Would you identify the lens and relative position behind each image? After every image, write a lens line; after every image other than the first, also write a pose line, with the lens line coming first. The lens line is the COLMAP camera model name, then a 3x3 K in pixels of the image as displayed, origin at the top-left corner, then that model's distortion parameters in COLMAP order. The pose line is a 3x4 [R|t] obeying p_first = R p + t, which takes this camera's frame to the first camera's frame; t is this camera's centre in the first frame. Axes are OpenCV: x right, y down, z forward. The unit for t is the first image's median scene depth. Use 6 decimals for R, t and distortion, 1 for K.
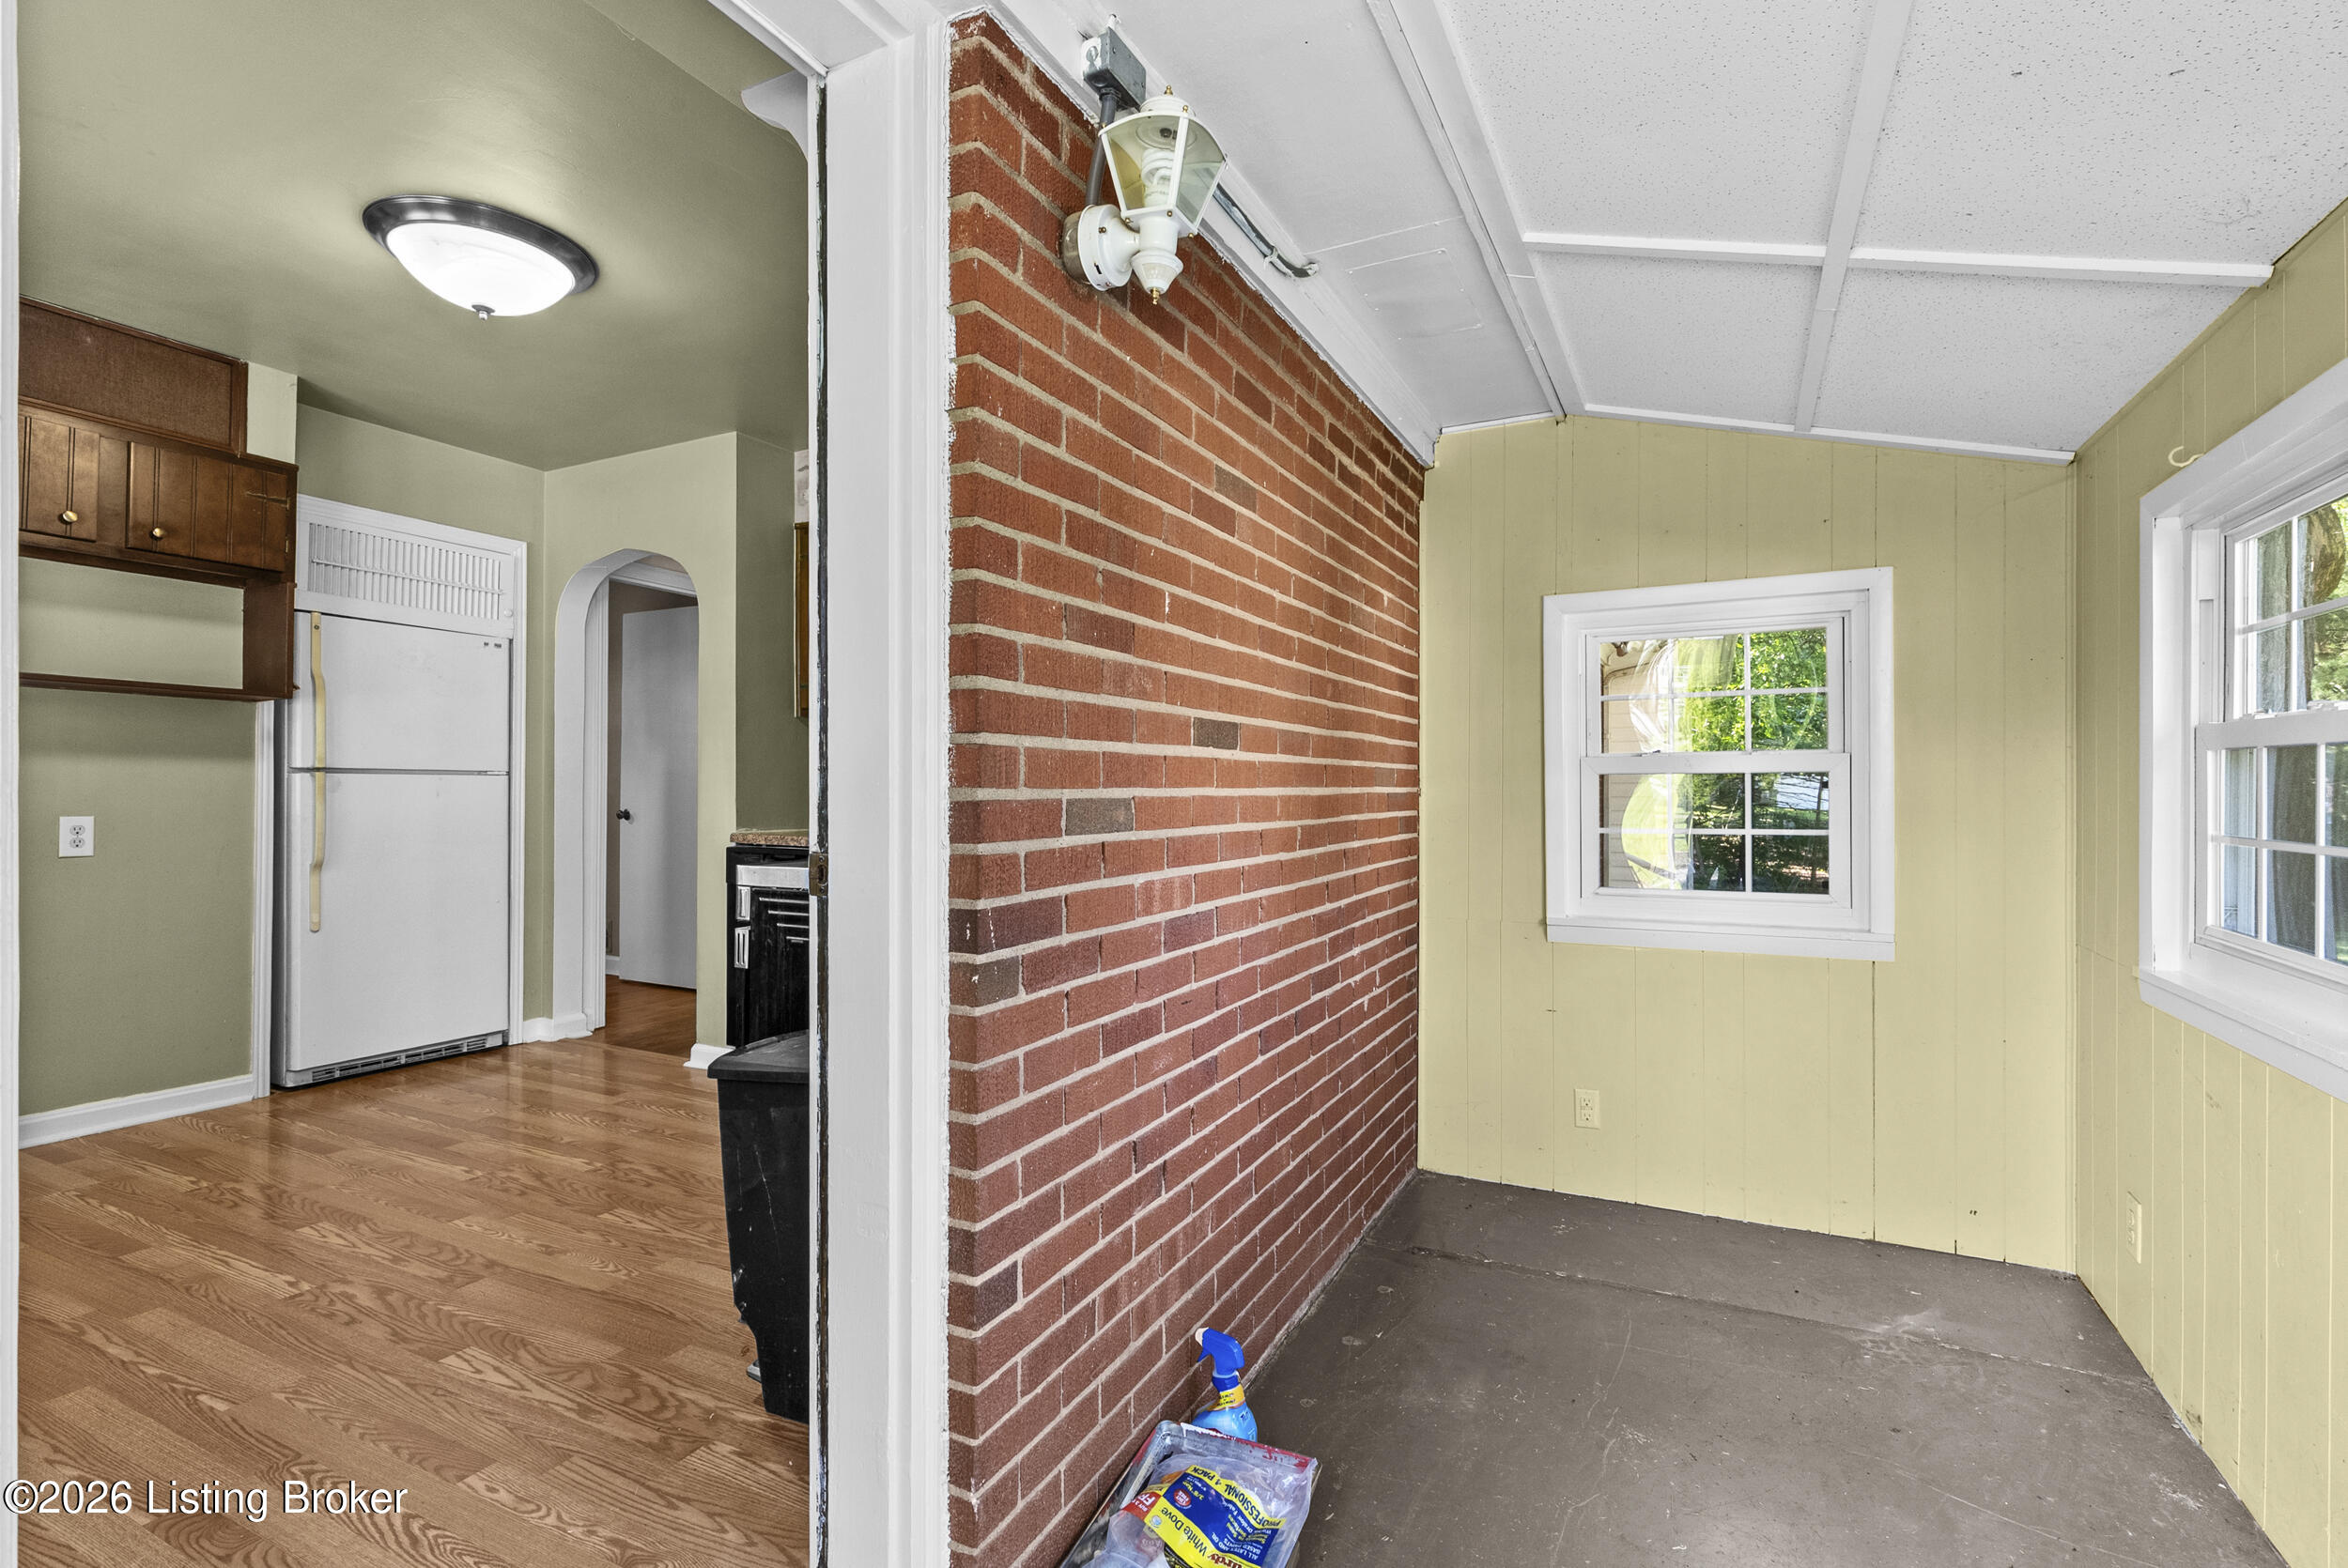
lens RADIAL K [[1077.1, 0, 1174.0], [0, 1077.1, 784.0], [0, 0, 1]] dist [-0.000992, 0.000831]
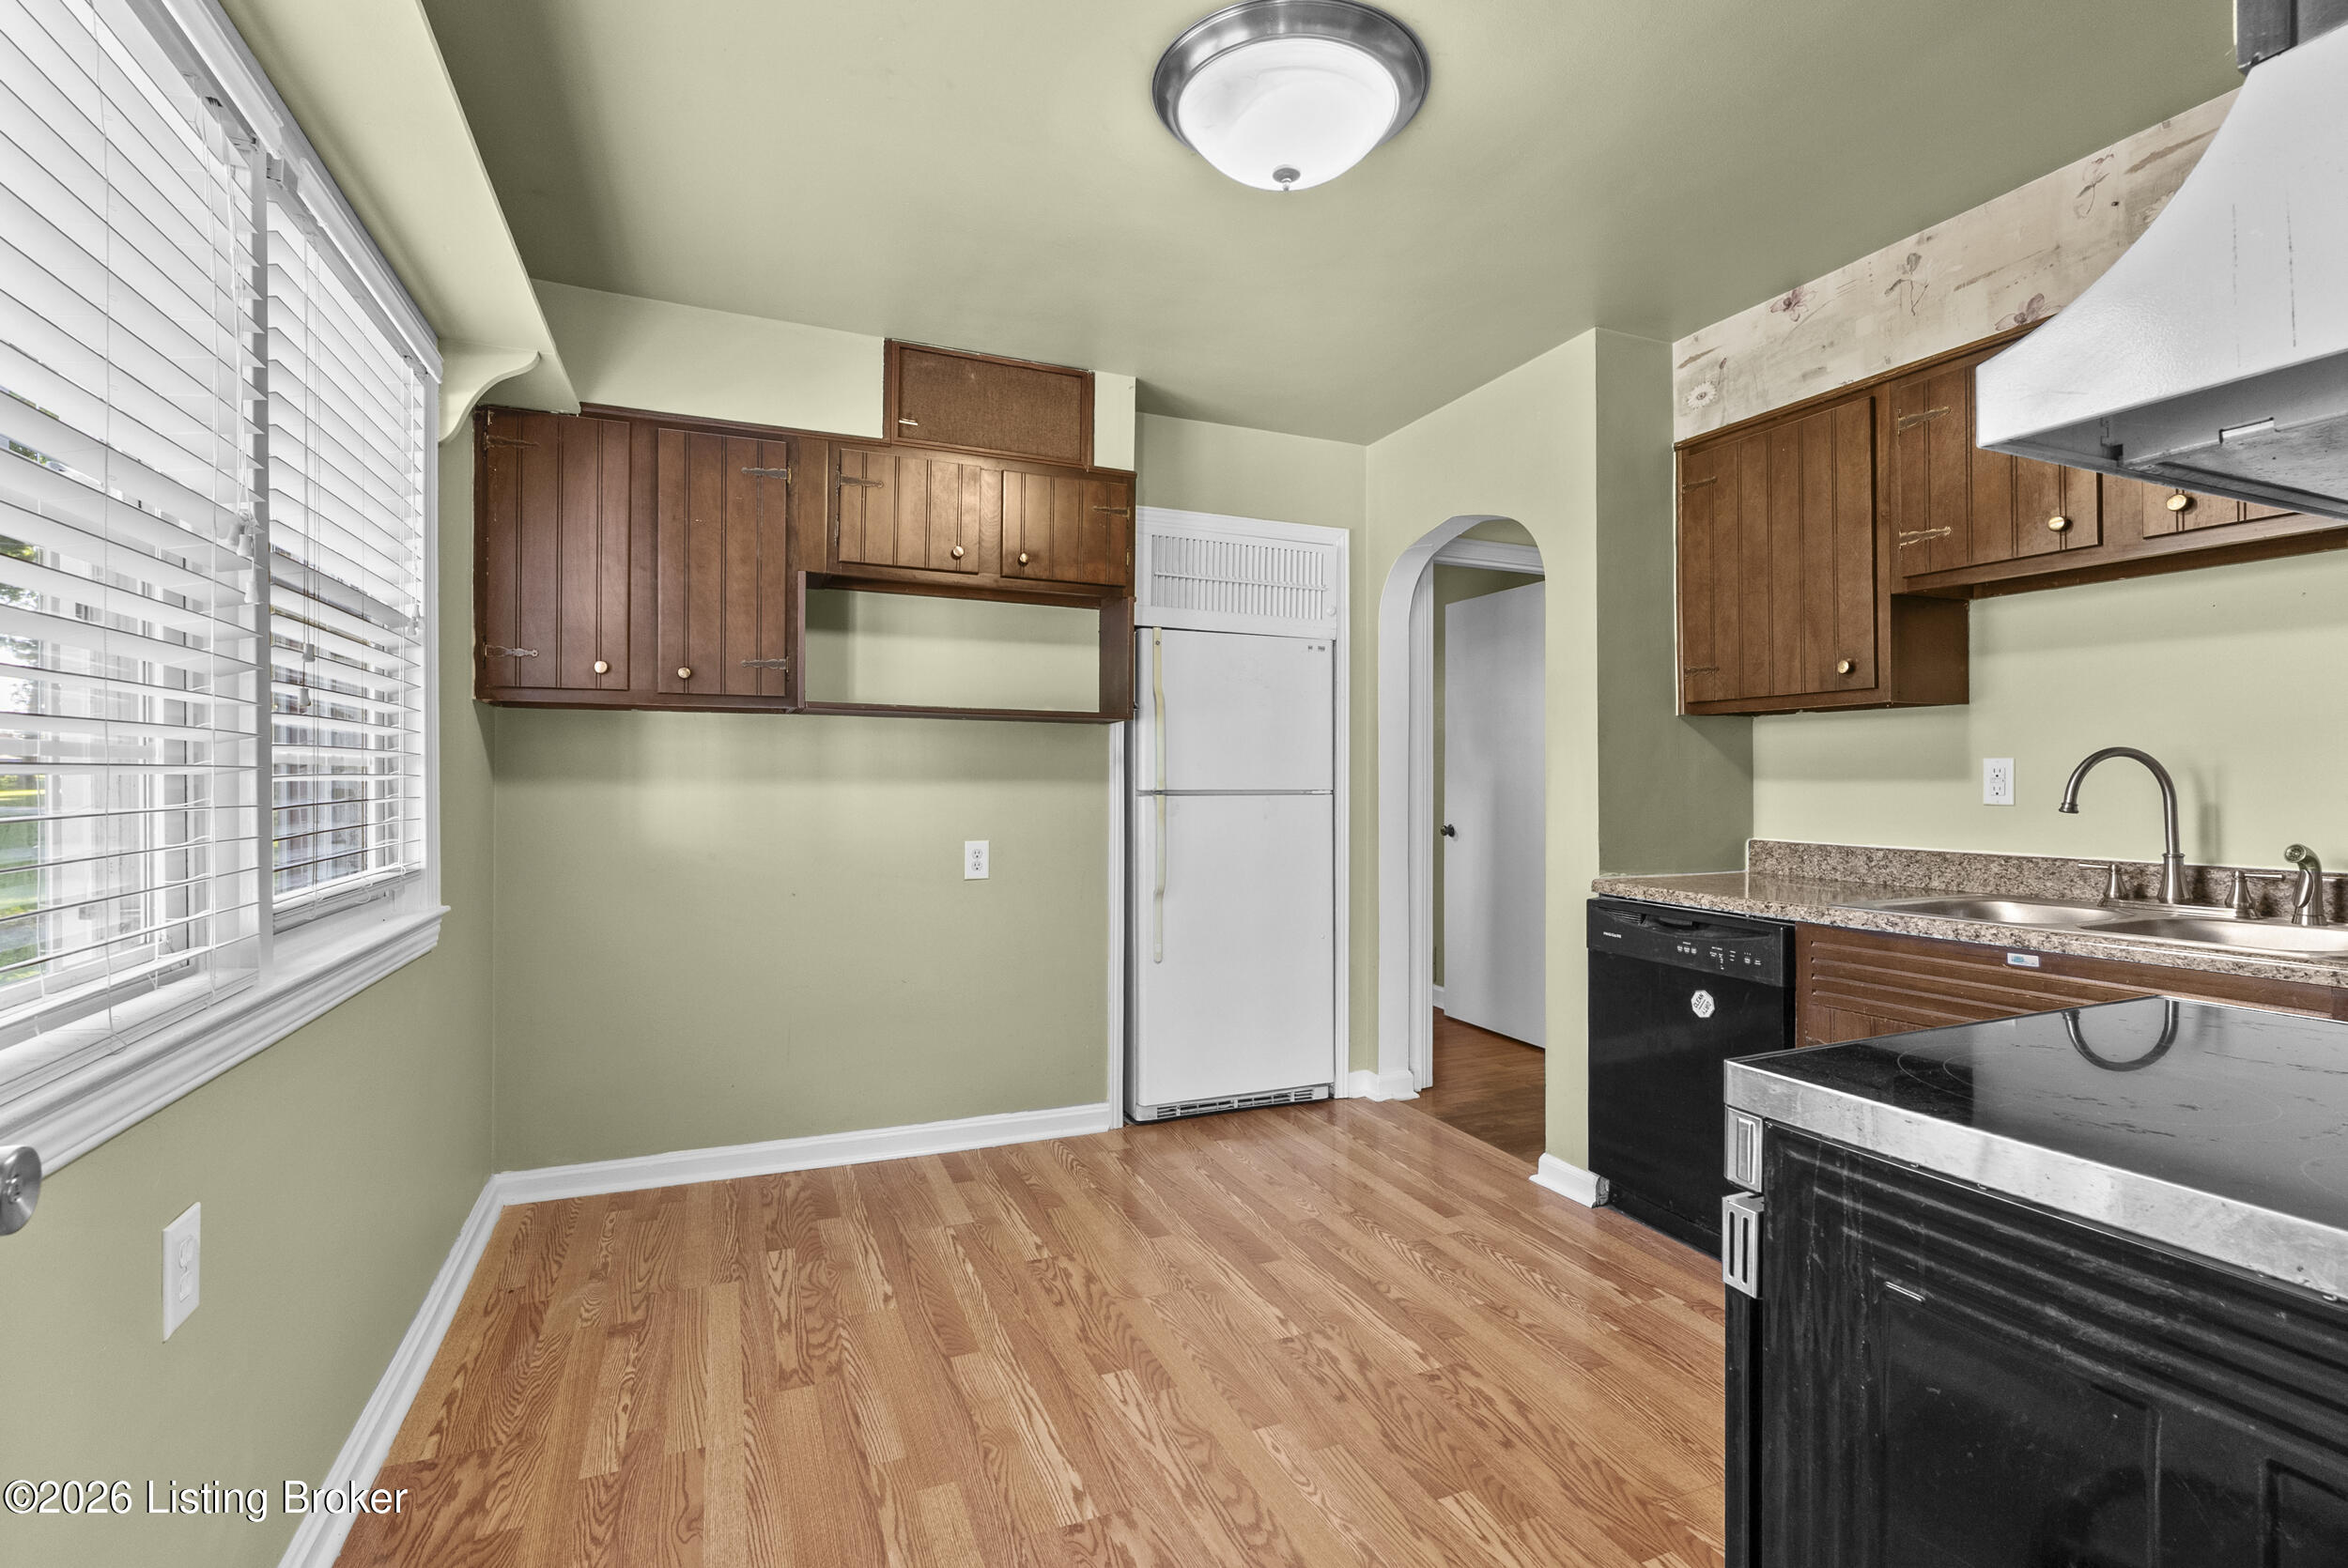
lens RADIAL K [[1073.2, 0, 1184.8], [0, 1073.2, 774.4], [0, 0, 1]] dist [-0.002400, 0.000805]
pose [[0.763727, -0.005137, -0.645519, -0.178168], [0.005443, 0.999984, -0.001518, -0.029686], [0.645517, -0.002355, 0.763743, 0.312575]]
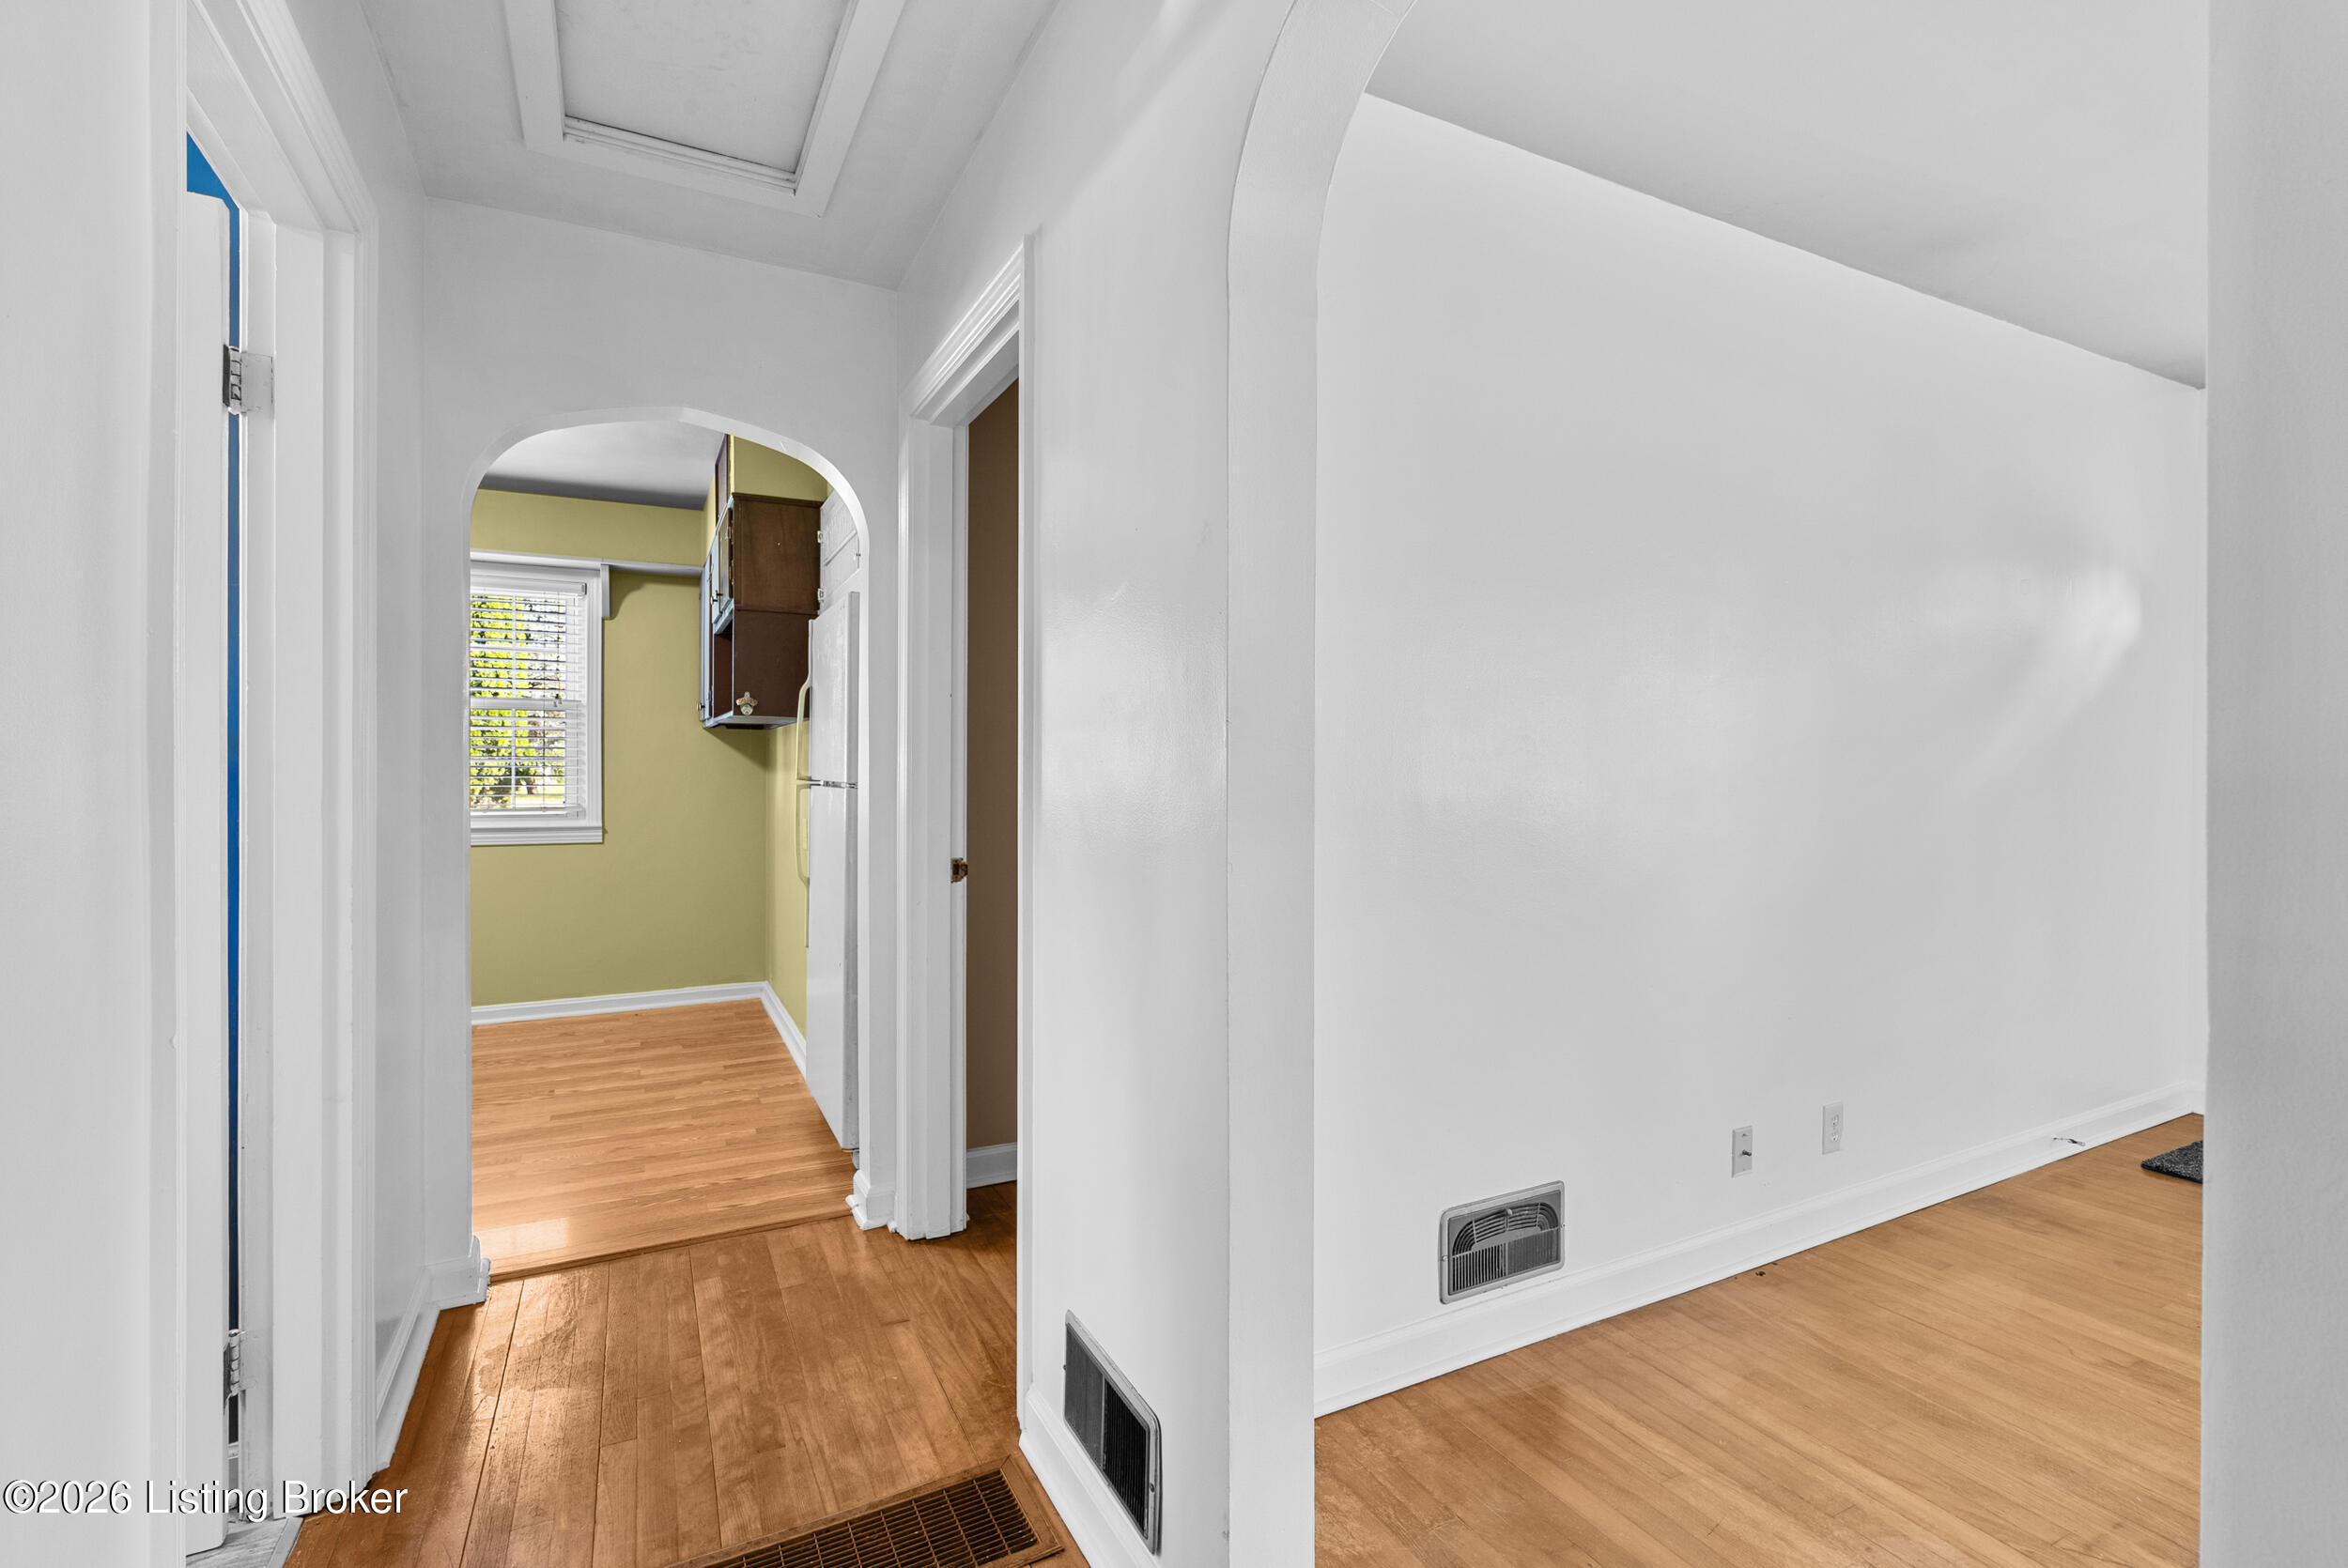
lens RADIAL K [[1073.2, 0, 1184.8], [0, 1073.2, 774.4], [0, 0, 1]] dist [-0.002400, 0.000805]
pose [[-0.584481, -0.000638, -0.811407, -0.224704], [-0.000376, 1.000000, -0.000515, -0.020086], [0.811407, 0.000004, -0.584481, 1.995622]]
